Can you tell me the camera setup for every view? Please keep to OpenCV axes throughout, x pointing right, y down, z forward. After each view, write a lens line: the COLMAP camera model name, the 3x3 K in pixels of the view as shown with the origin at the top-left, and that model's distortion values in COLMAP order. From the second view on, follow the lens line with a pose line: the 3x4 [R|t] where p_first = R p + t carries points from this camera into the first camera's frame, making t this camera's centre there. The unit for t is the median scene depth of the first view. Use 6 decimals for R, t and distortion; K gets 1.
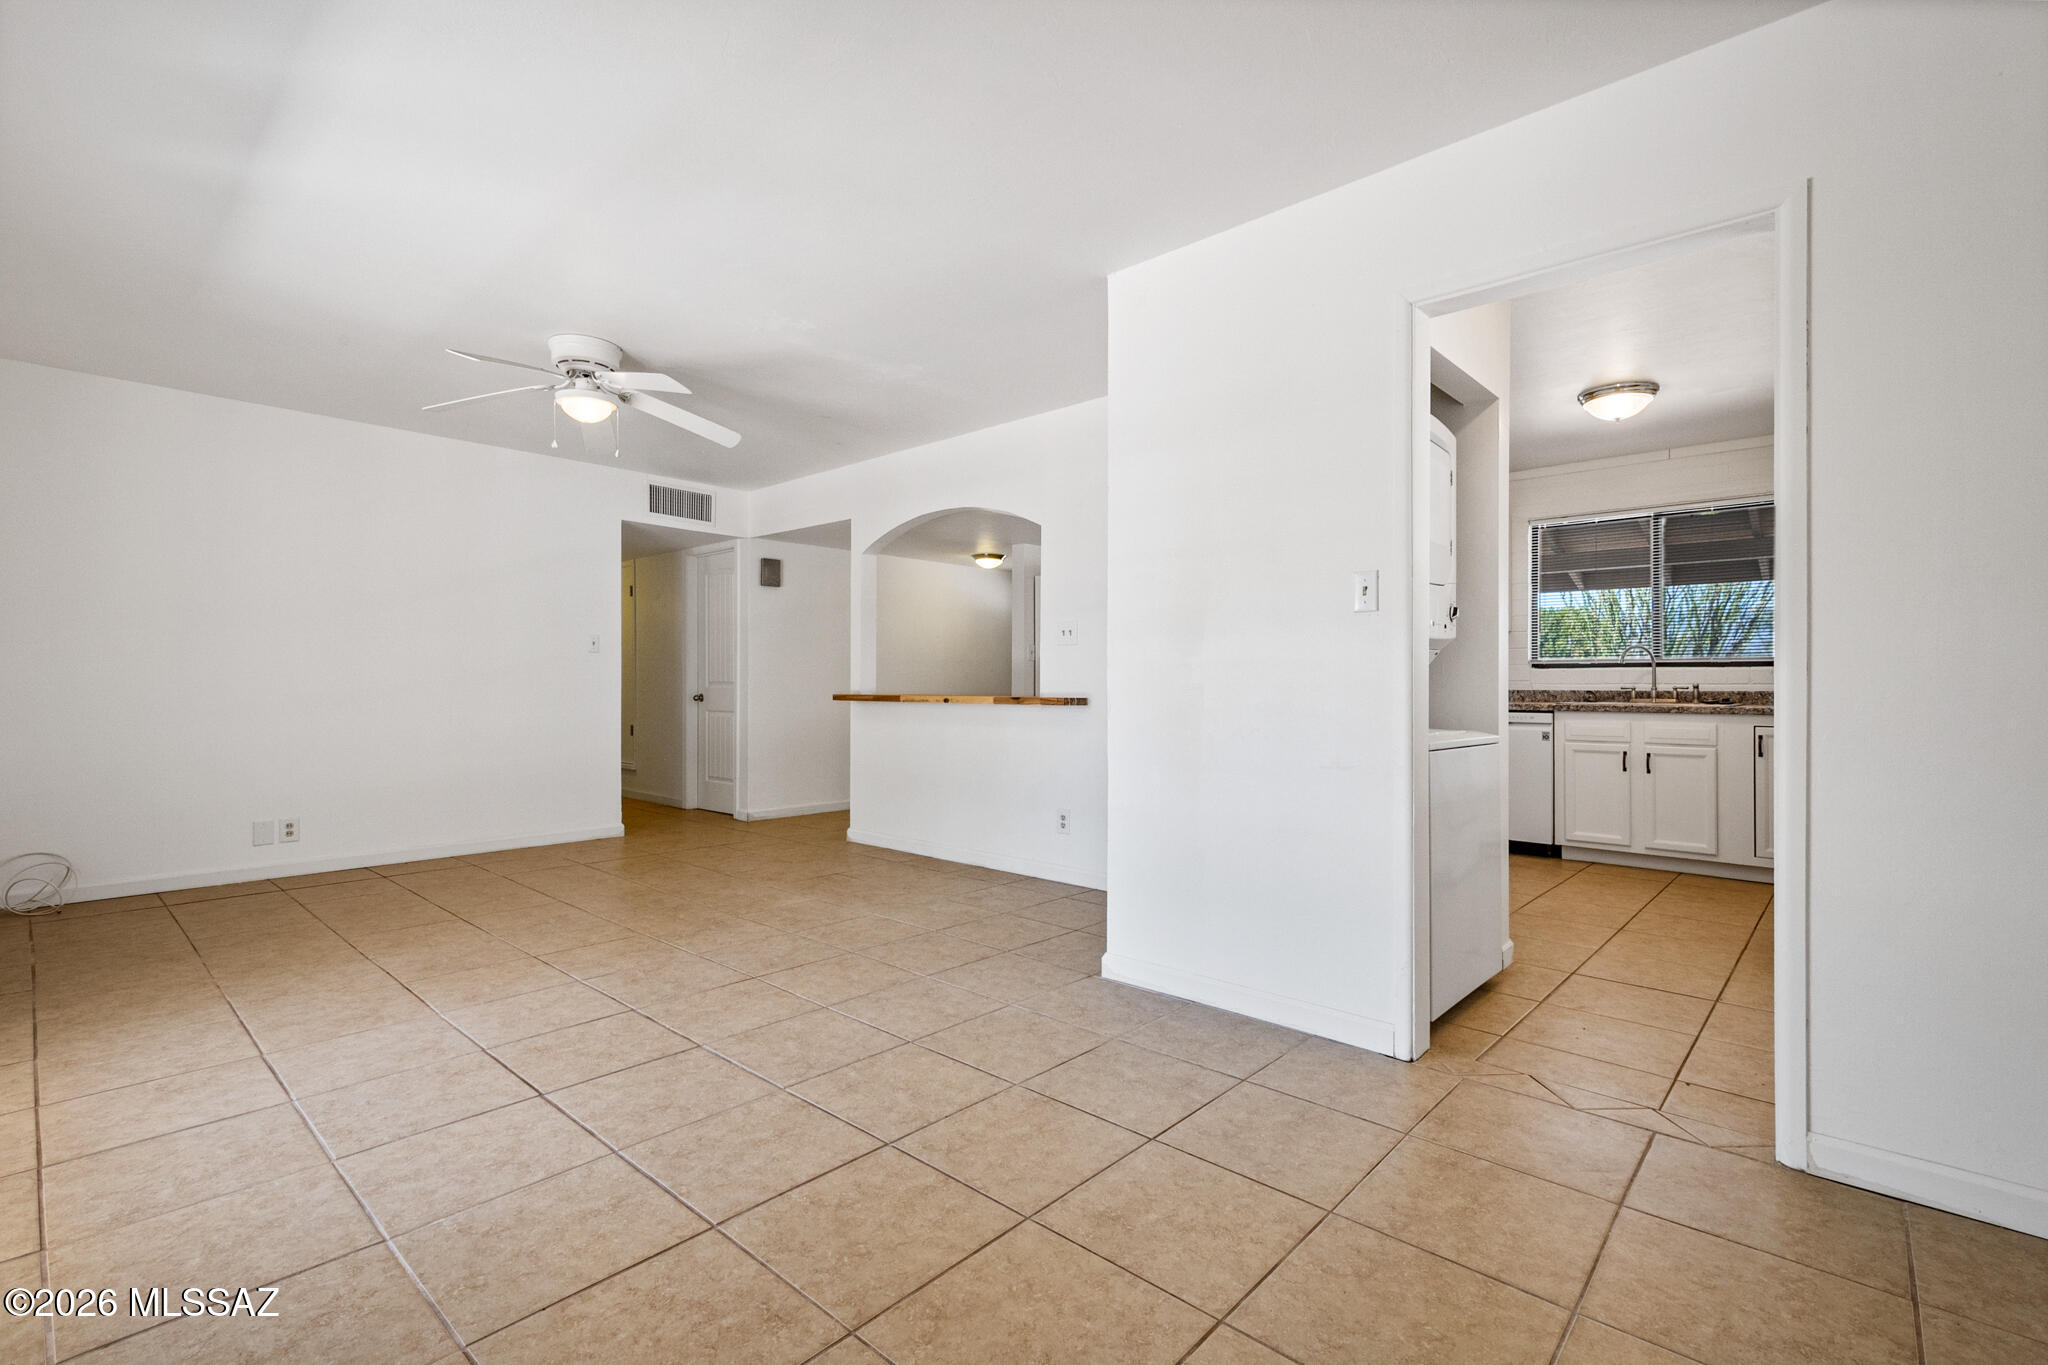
lens RADIAL K [[914.7, 0, 1016.4], [0, 914.7, 673.8], [0, 0, 1]] dist [0.017089, -0.000732]
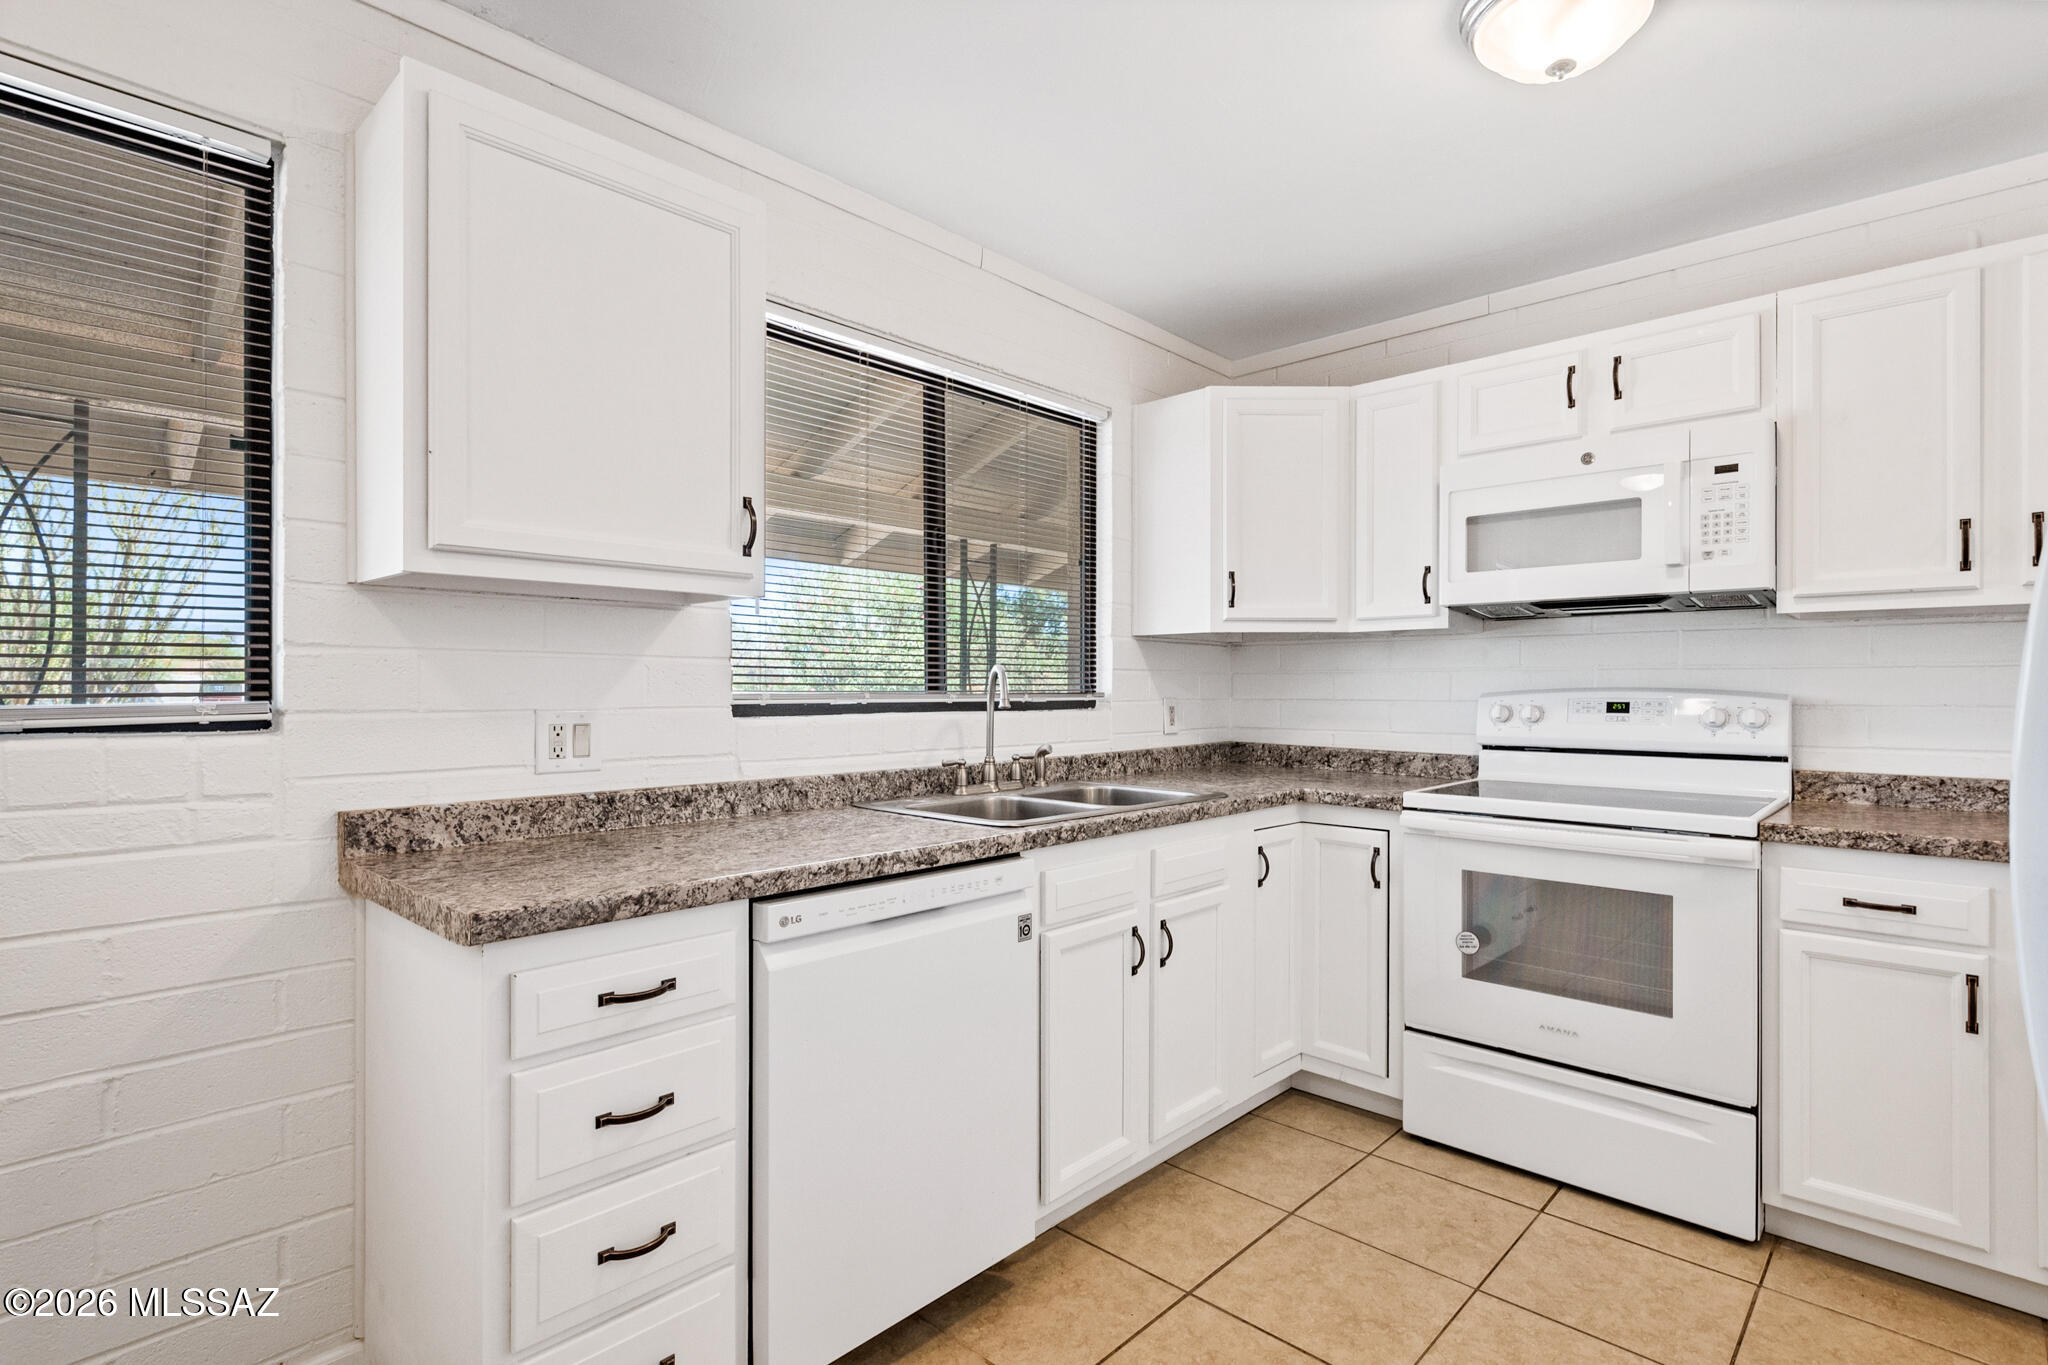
lens RADIAL K [[997.0, 0, 1037.4], [0, 997.0, 686.4], [0, 0, 1]] dist [0.012876, -0.000174]
pose [[0.004749, 0.000483, 0.999989, 0.257809], [-0.000188, 1.000000, -0.000482, -0.023182], [-0.999989, -0.000185, 0.004749, 1.197367]]
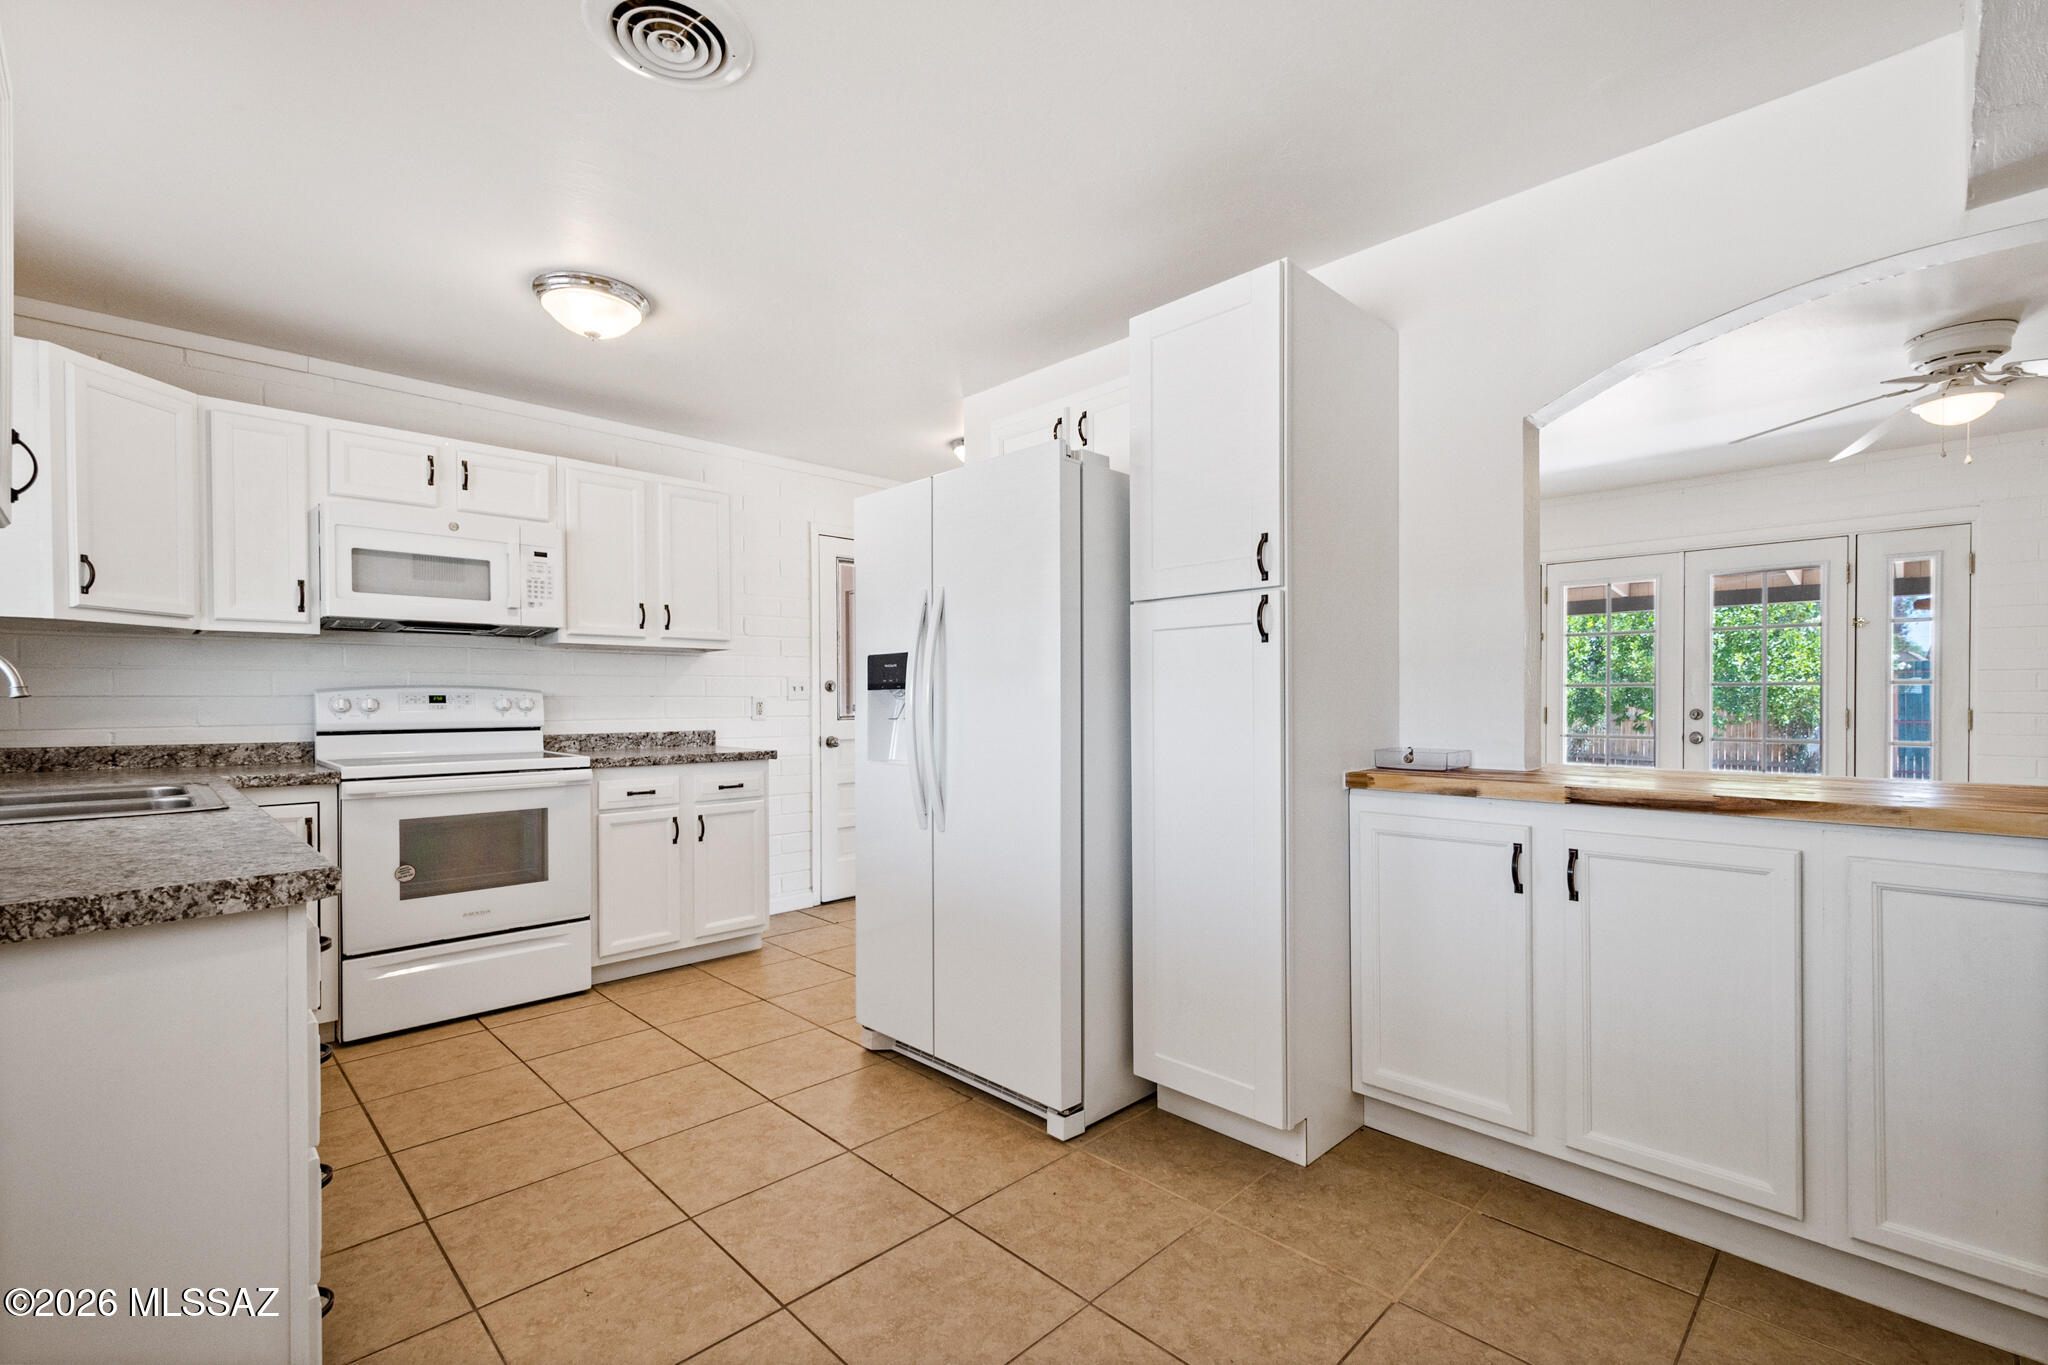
lens RADIAL K [[914.7, 0, 1030.5], [0, 914.7, 699.9], [0, 0, 1]] dist [0.017089, -0.000732]
pose [[-0.998422, 0.003173, 0.056061, 0.310991], [0.003231, 0.999994, 0.000949, -0.009237], [-0.056057, 0.001129, -0.998427, 1.620420]]
